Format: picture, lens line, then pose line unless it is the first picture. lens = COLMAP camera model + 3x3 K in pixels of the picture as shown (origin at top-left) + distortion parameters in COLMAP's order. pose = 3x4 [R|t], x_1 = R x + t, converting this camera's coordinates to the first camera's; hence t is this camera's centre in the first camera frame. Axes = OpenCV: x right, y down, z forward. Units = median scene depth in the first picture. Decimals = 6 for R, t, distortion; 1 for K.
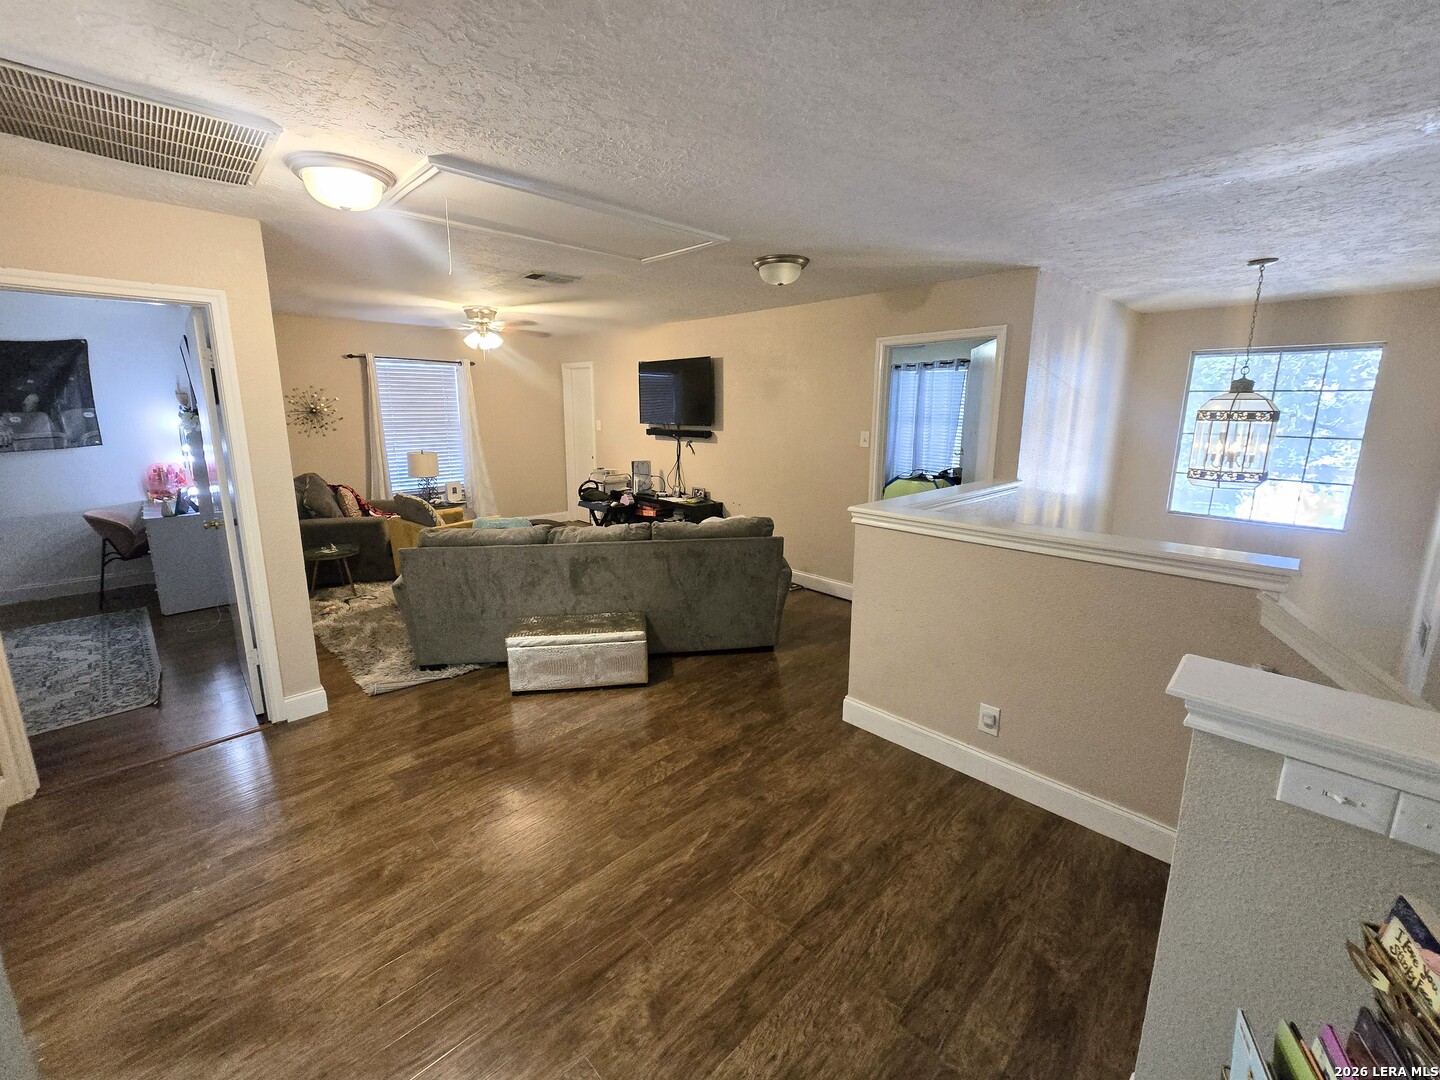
lens RADIAL K [[594.6, 0, 726.8], [0, 594.6, 530.8], [0, 0, 1]] dist [-0.004420, -0.000075]
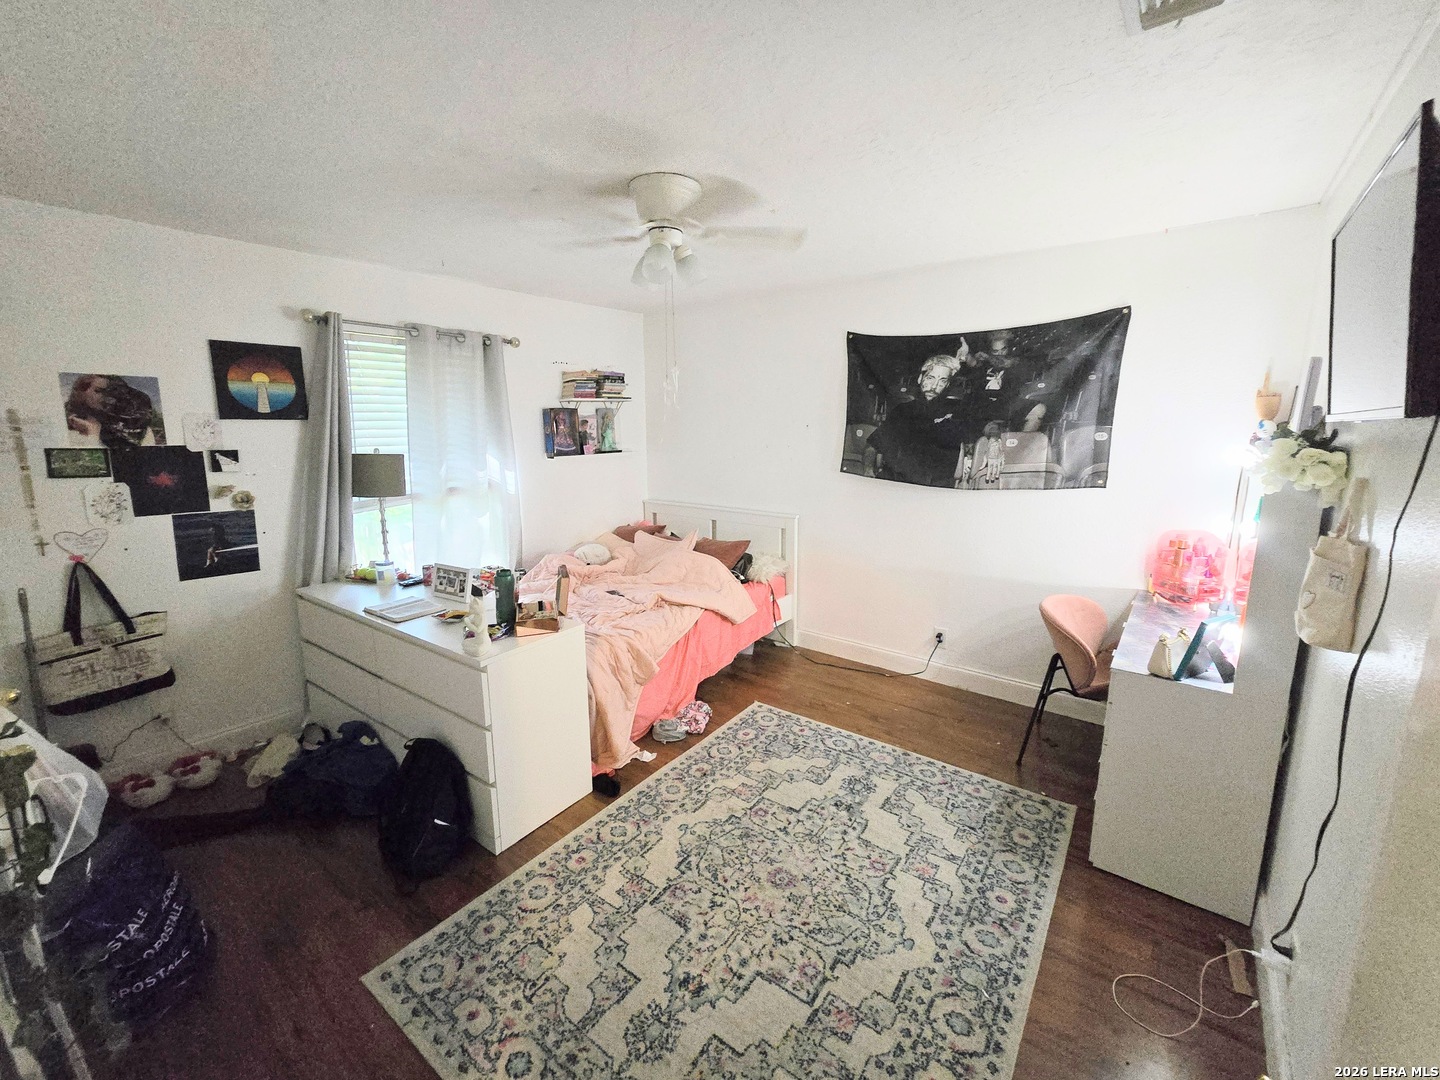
lens RADIAL K [[594.6, 0, 720.1], [0, 594.6, 526.9], [0, 0, 1]] dist [-0.004420, -0.000075]
pose [[0.127007, 0.165075, -0.978069, -0.545884], [-0.193273, 0.971273, 0.138831, -0.121305], [0.972890, 0.171402, 0.155263, 0.567960]]
